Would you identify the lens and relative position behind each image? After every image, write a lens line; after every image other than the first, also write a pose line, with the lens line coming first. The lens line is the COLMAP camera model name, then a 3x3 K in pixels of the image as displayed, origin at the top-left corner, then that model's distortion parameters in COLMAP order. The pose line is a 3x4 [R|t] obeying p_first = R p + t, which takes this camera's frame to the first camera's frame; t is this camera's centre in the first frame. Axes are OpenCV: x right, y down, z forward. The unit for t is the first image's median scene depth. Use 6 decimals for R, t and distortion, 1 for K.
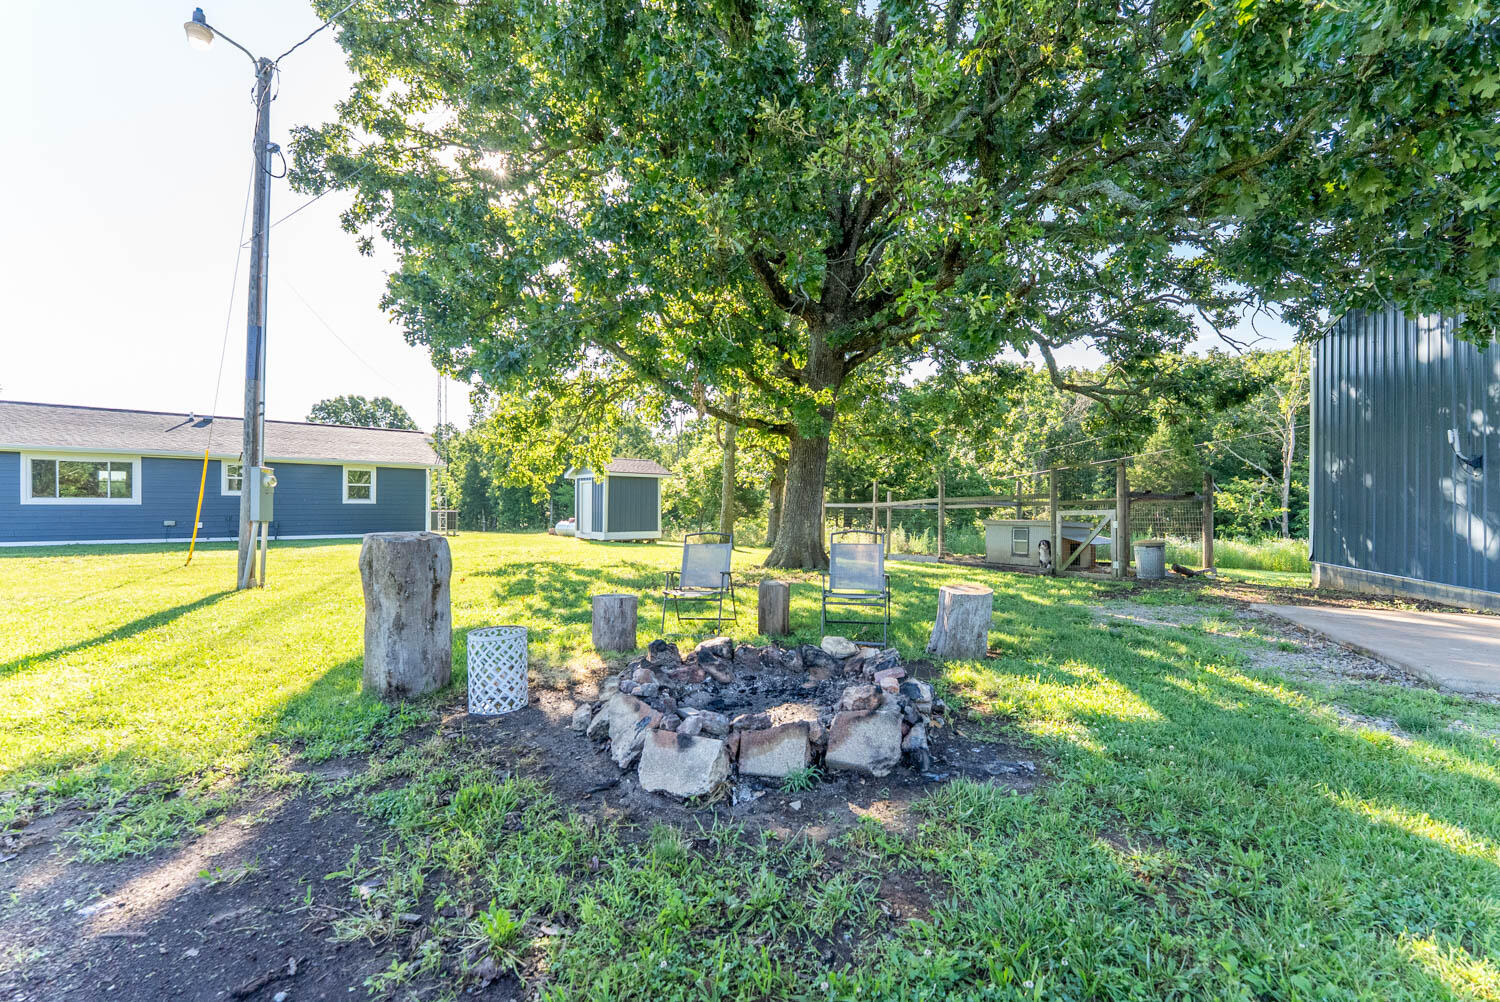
lens RADIAL K [[599.8, 0, 749.7], [0, 599.8, 499.7], [0, 0, 1]] dist [0.000088, -0.000043]
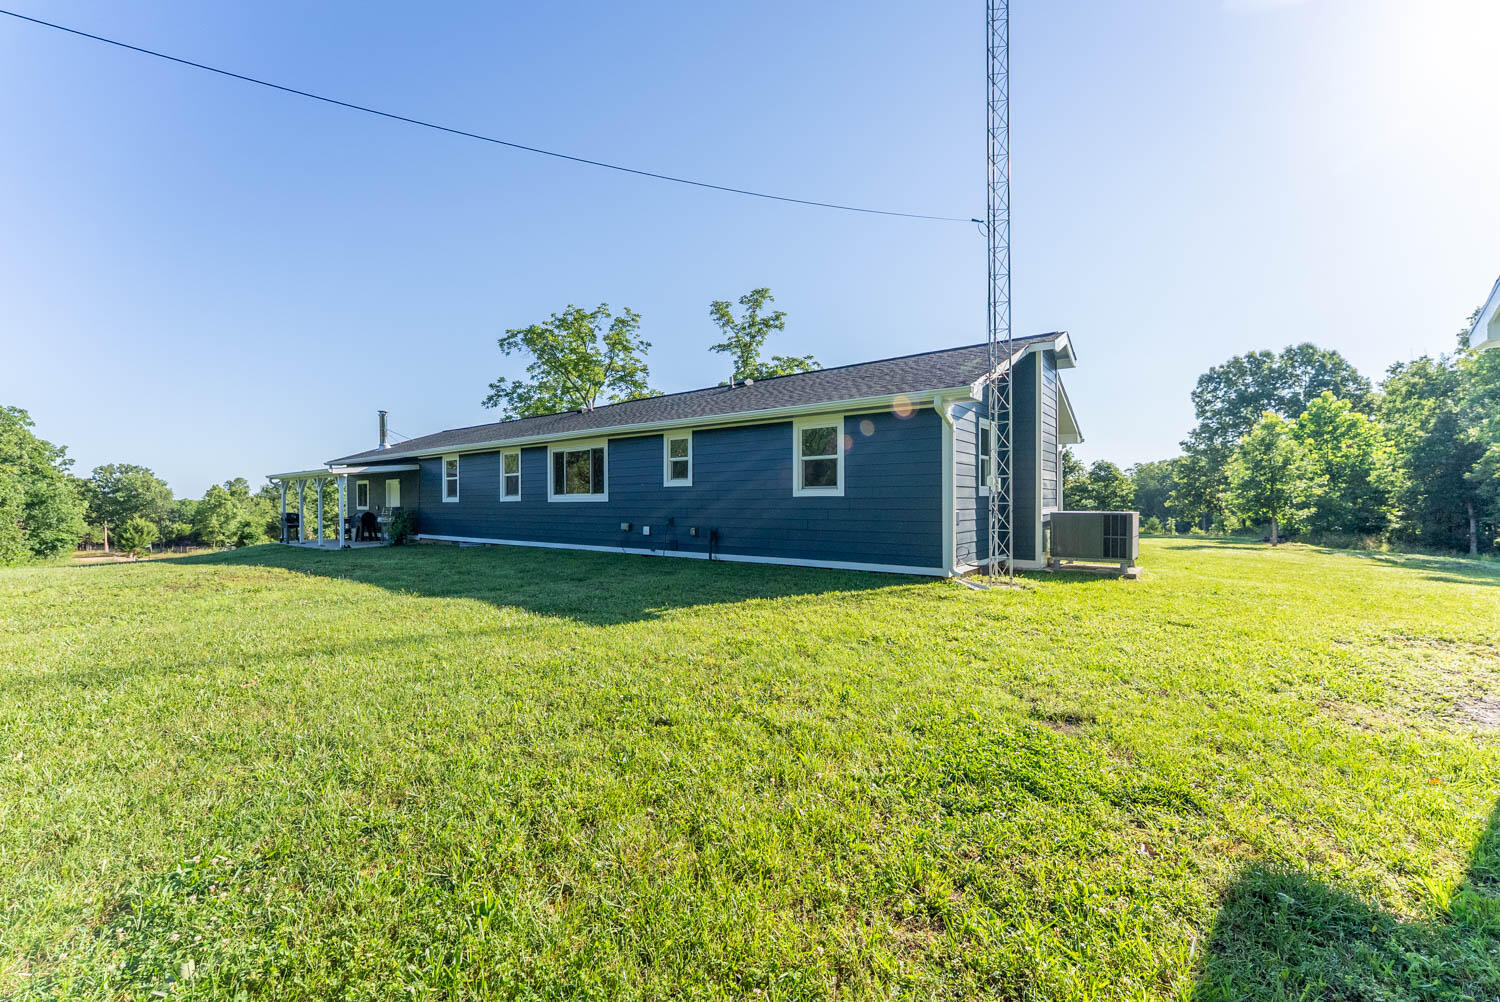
lens RADIAL K [[599.8, 0, 750.7], [0, 599.8, 502.5], [0, 0, 1]] dist [0.000088, -0.000043]
pose [[0.188351, -0.005320, -0.982087, -0.065460], [0.014490, 0.999892, -0.002637, 0.004013], [0.981995, -0.013734, 0.188408, 0.296467]]
